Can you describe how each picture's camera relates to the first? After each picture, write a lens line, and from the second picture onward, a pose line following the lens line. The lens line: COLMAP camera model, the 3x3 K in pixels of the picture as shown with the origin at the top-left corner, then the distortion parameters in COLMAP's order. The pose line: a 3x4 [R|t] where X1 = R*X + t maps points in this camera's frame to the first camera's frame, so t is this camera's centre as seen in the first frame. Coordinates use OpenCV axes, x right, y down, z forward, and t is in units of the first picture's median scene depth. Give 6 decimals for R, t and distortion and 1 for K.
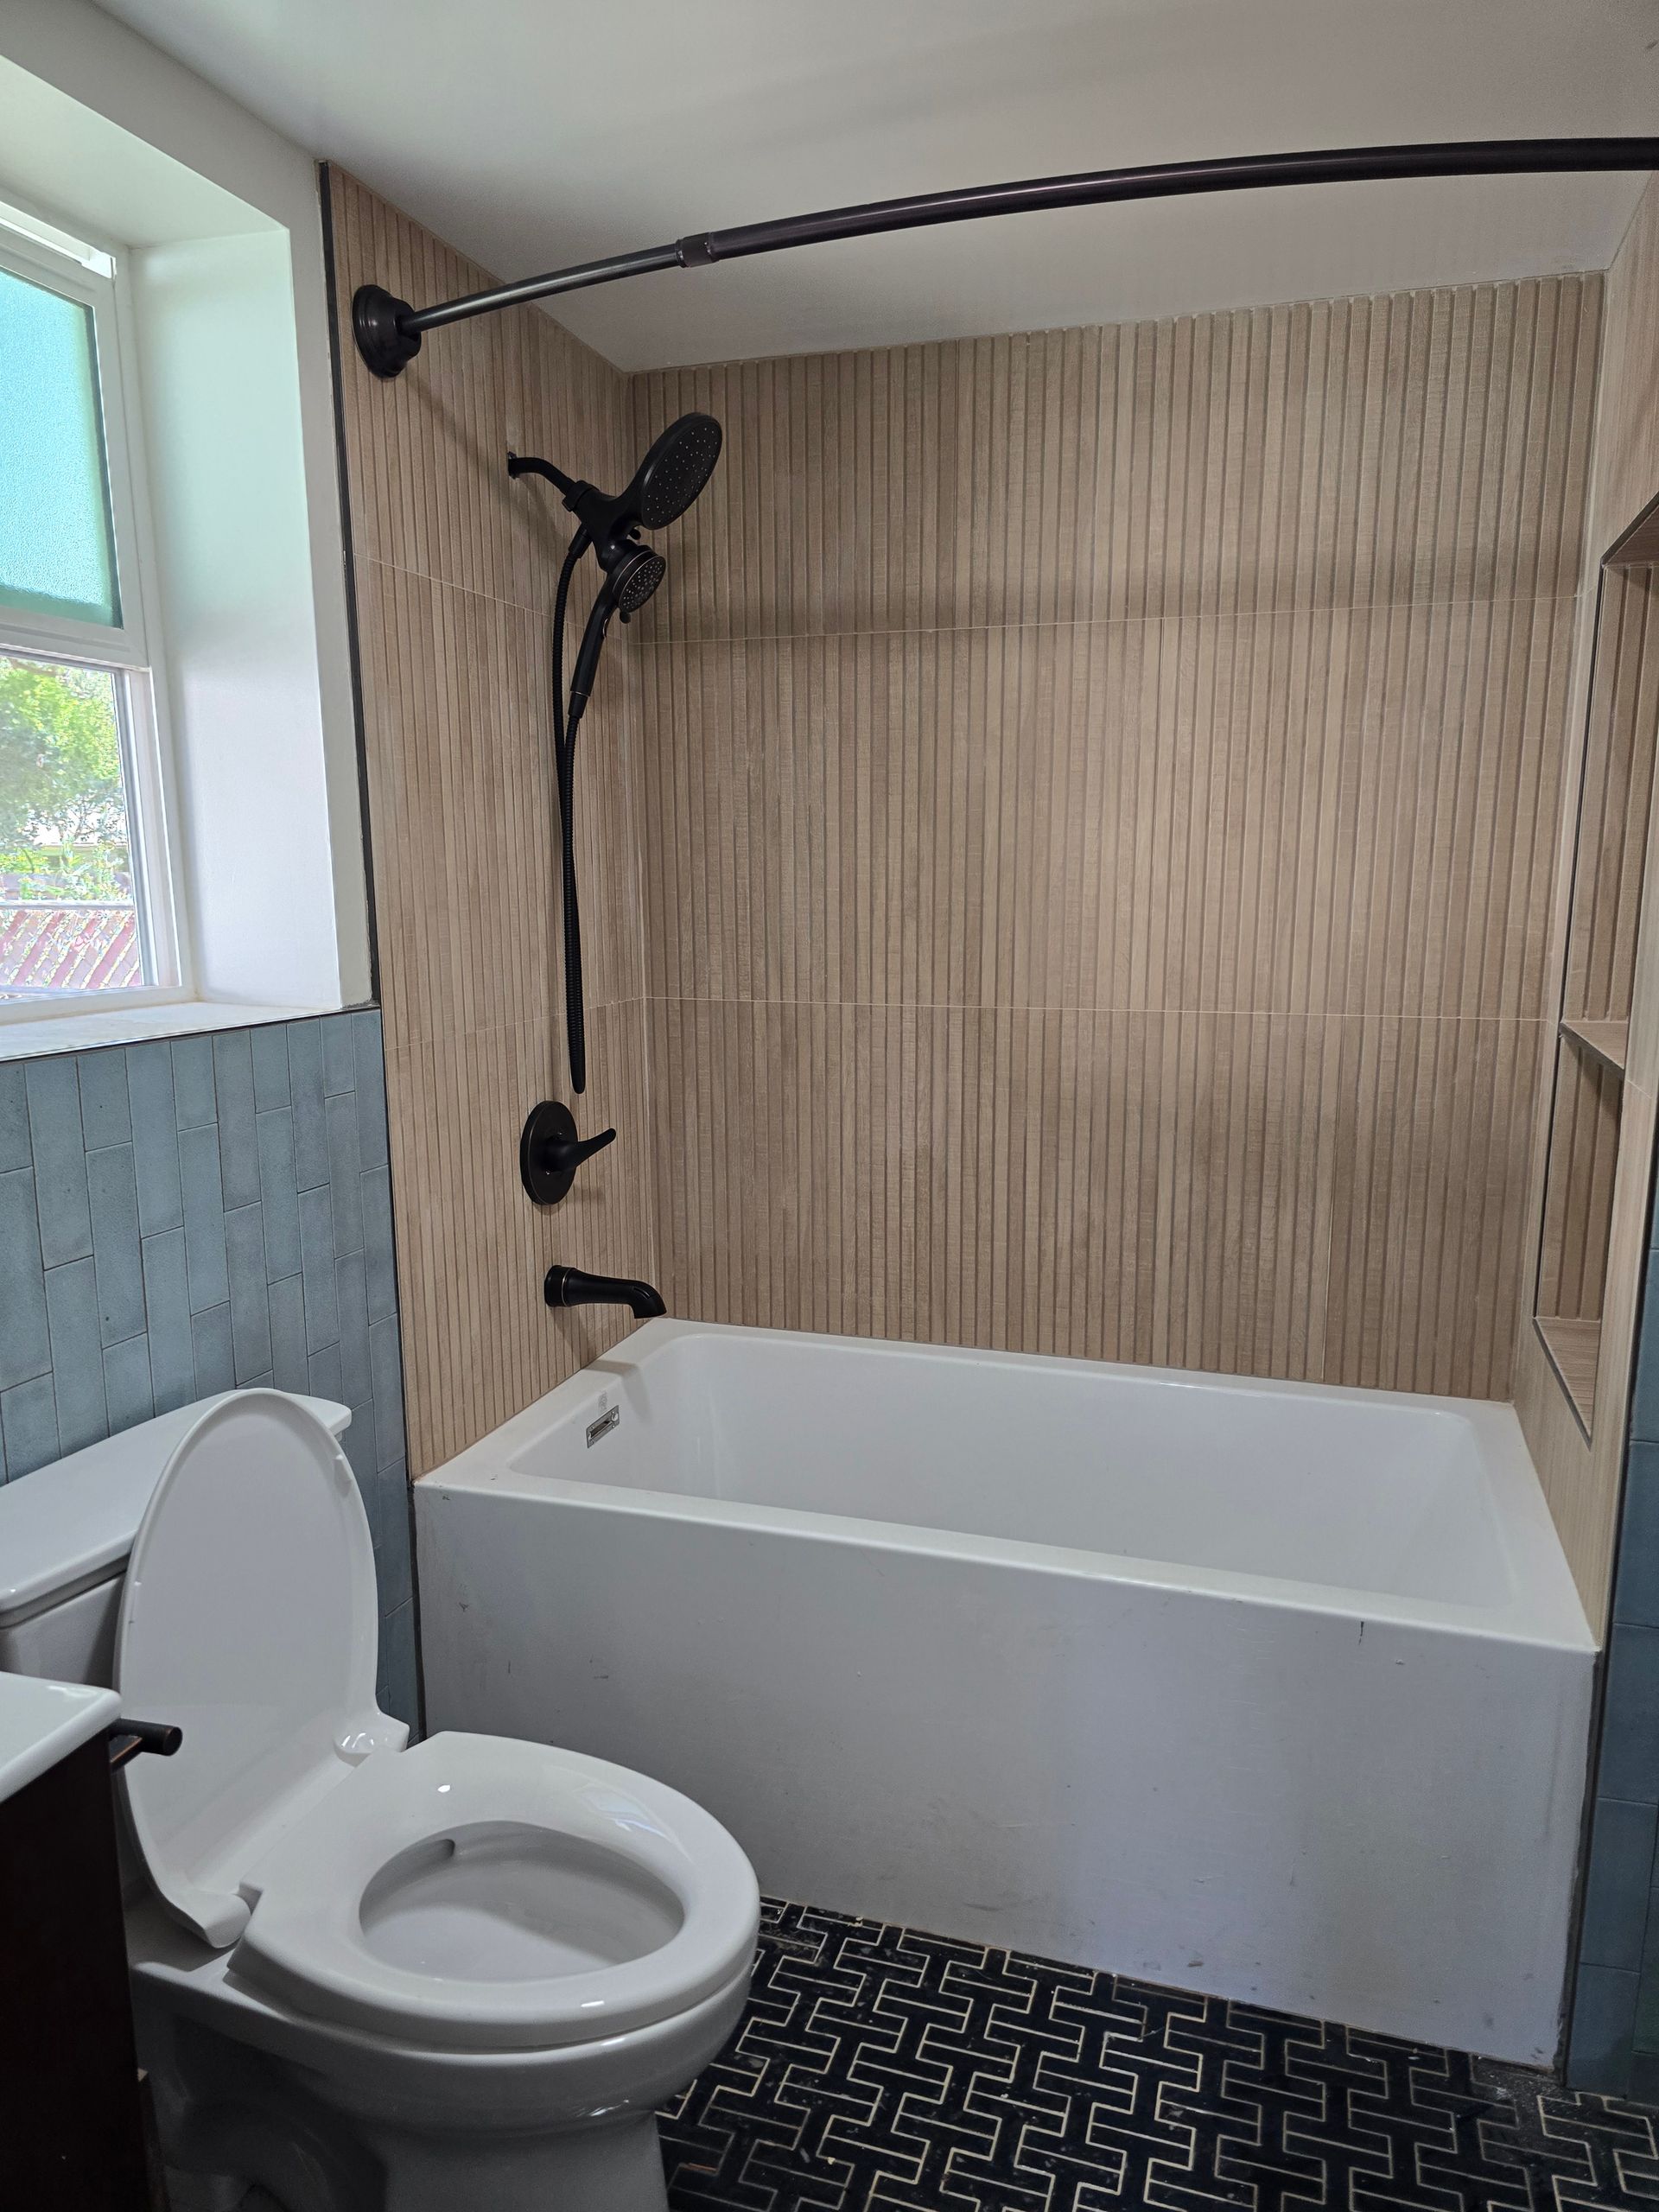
lens RADIAL K [[1486.6, 0, 852.4], [0, 1486.6, 1143.8], [0, 0, 1]] dist [0.058327, -0.052976]
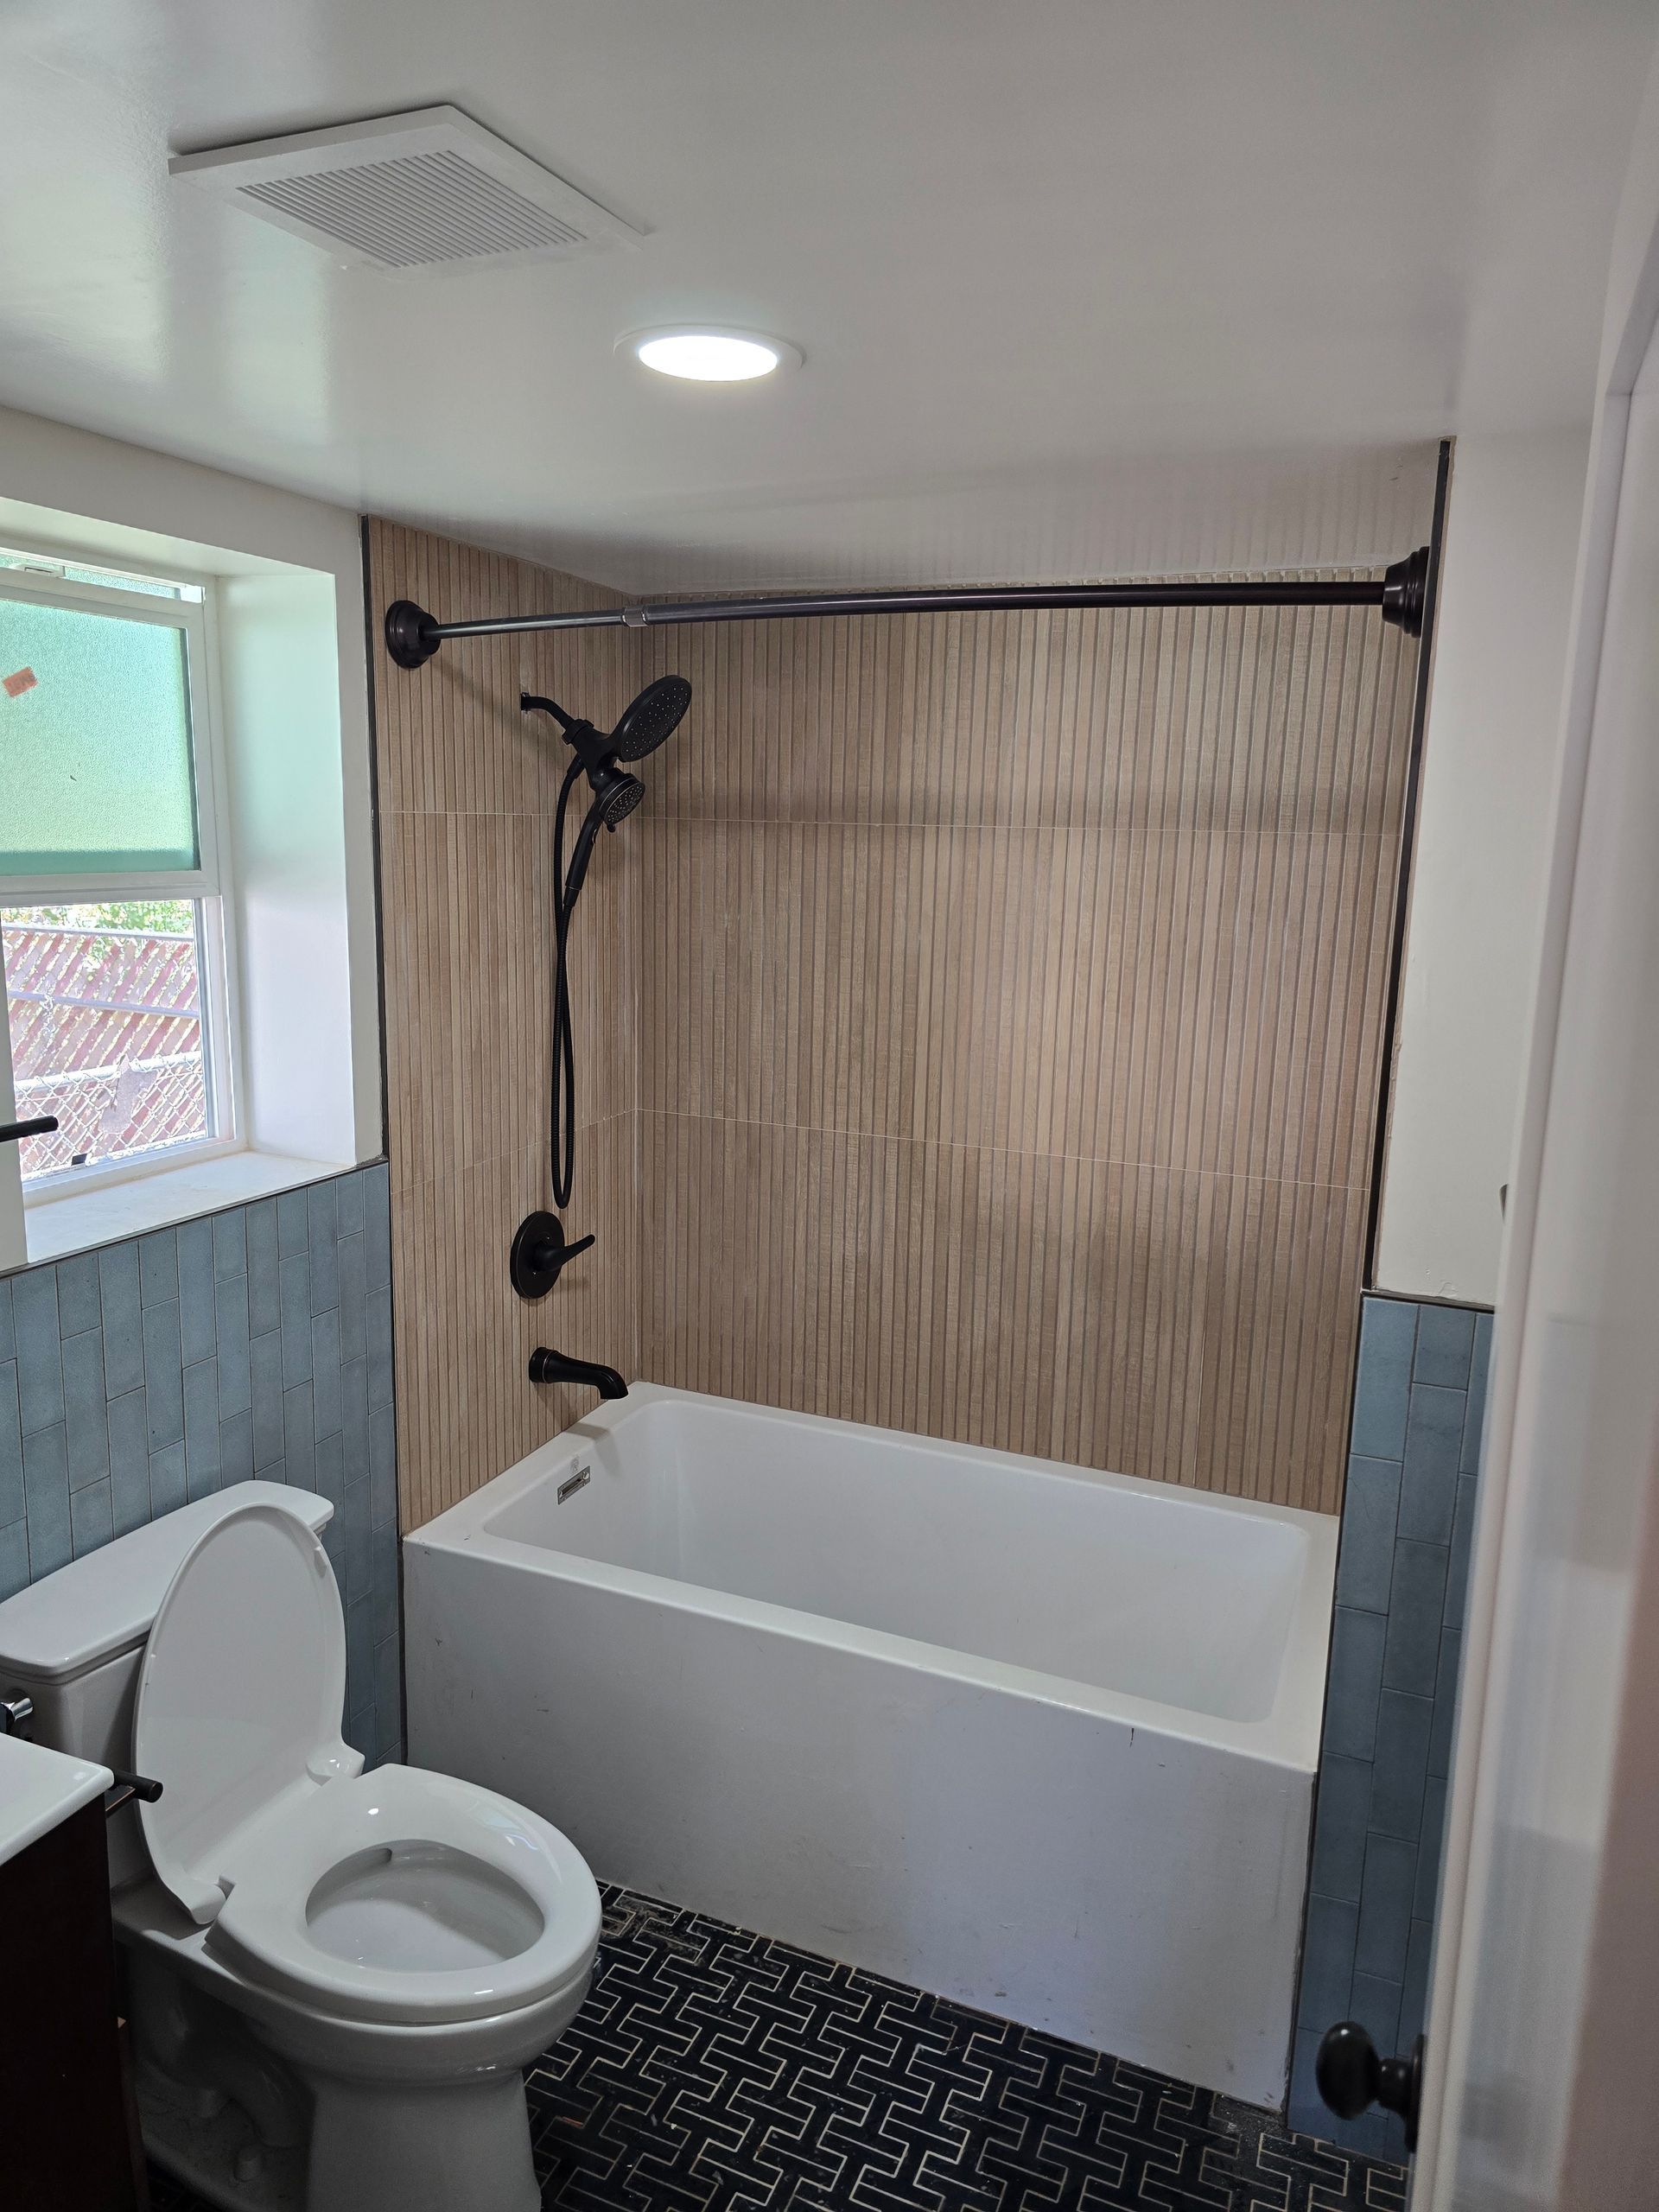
lens RADIAL K [[1486.6, 0, 823.0], [0, 1486.6, 1094.3], [0, 0, 1]] dist [0.058327, -0.052976]
pose [[0.995046, 0.042511, -0.089872, 0.134027], [-0.042791, 0.999083, -0.001196, -0.138863], [0.089738, 0.005036, 0.995953, -0.181152]]
